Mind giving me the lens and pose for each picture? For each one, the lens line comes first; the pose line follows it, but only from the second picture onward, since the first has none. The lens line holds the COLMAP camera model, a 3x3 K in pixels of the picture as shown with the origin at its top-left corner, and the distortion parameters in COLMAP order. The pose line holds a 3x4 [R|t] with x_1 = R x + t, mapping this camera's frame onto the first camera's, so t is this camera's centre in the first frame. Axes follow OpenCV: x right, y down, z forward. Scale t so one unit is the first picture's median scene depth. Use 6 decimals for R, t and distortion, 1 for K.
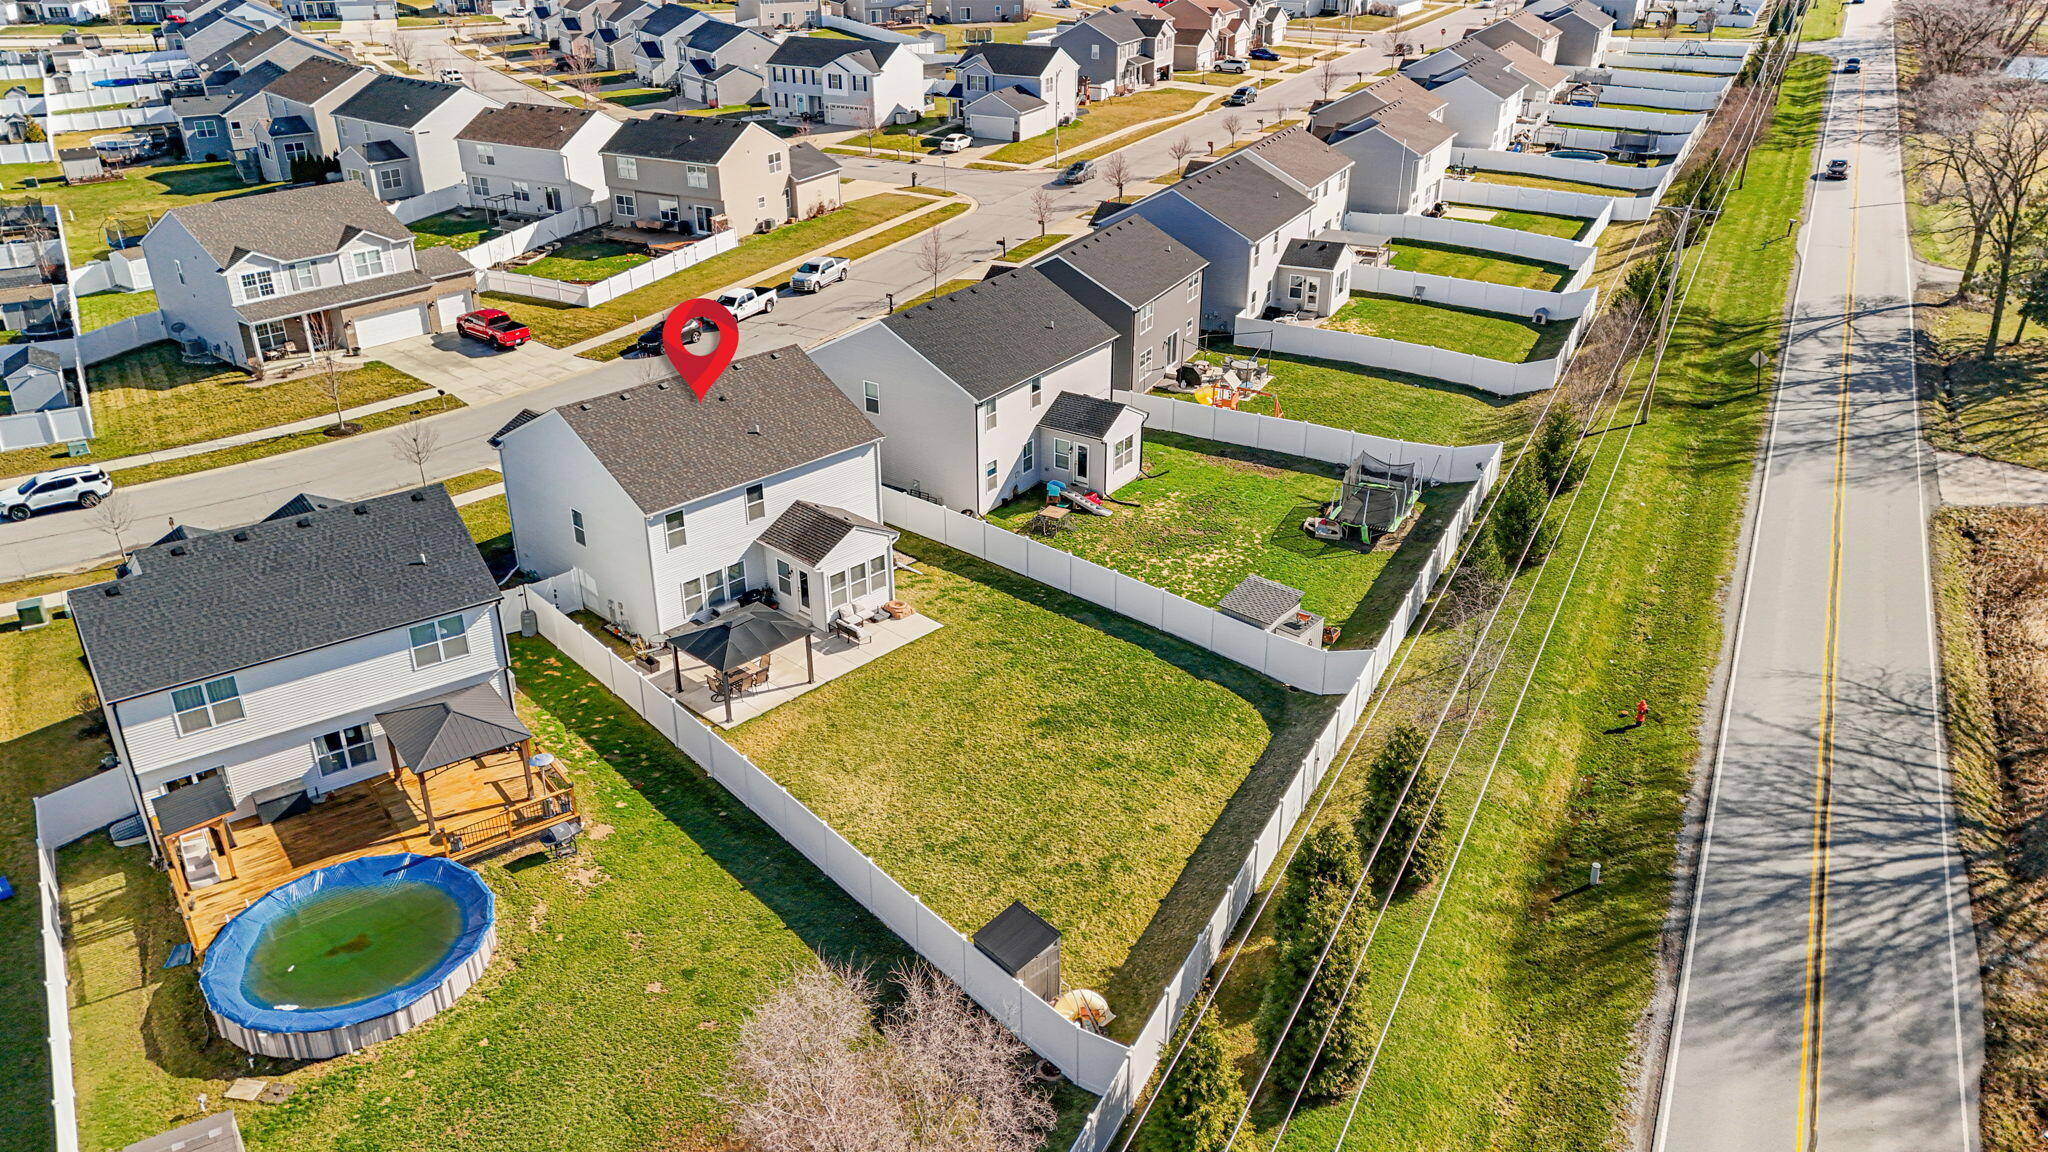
lens RADIAL K [[1469.6, 0, 1024.0], [0, 1469.6, 576.0], [0, 0, 1]] dist [0.031395, 0.000298]
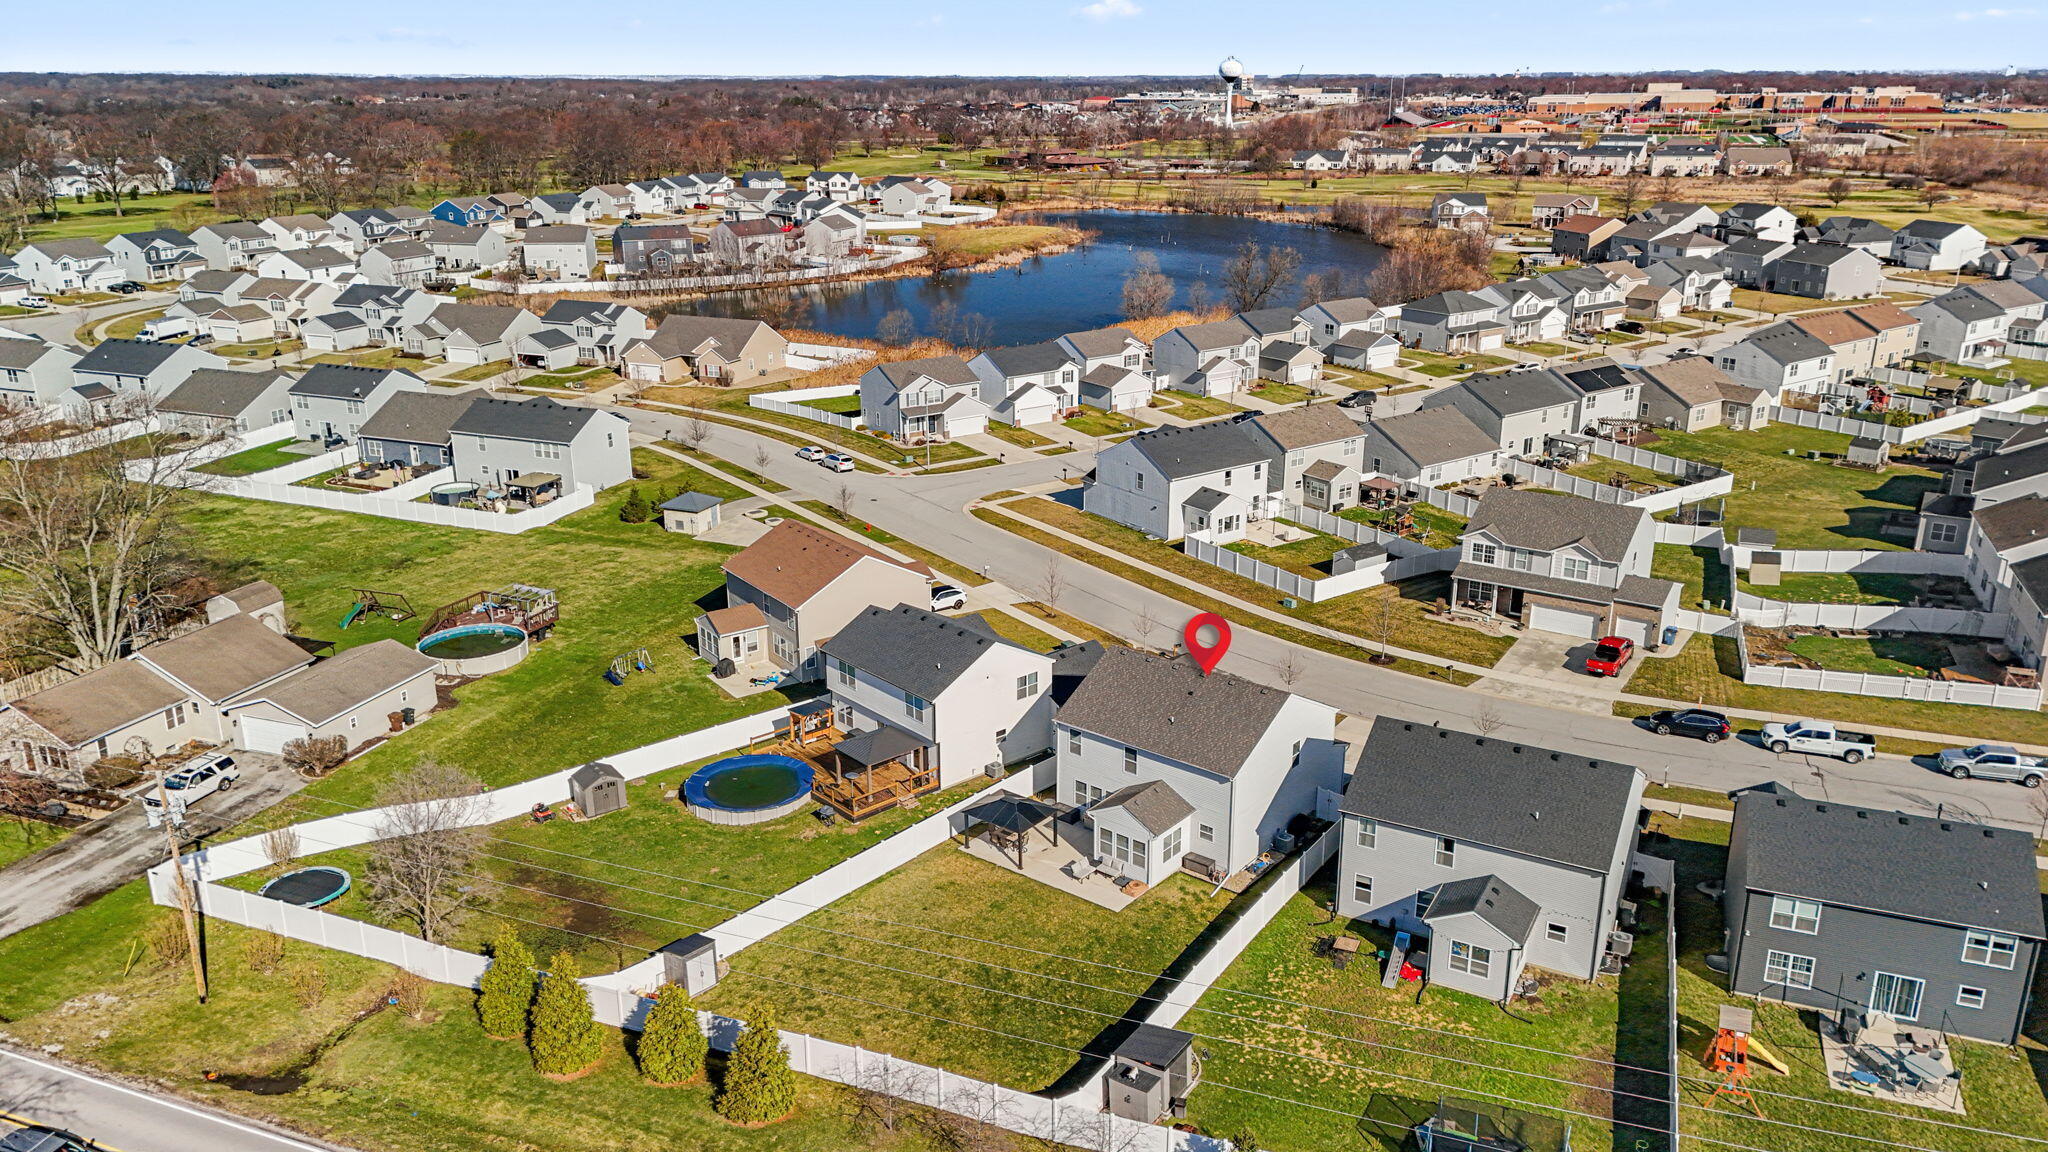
lens RADIAL K [[1469.6, 0, 1024.0], [0, 1469.6, 576.0], [0, 0, 1]] dist [0.031395, 0.000298]
pose [[0.092782, 0.316324, -0.944103, 0.686303], [-0.439496, 0.863834, 0.246238, -0.323548], [0.893440, 0.392083, 0.219172, 0.362414]]
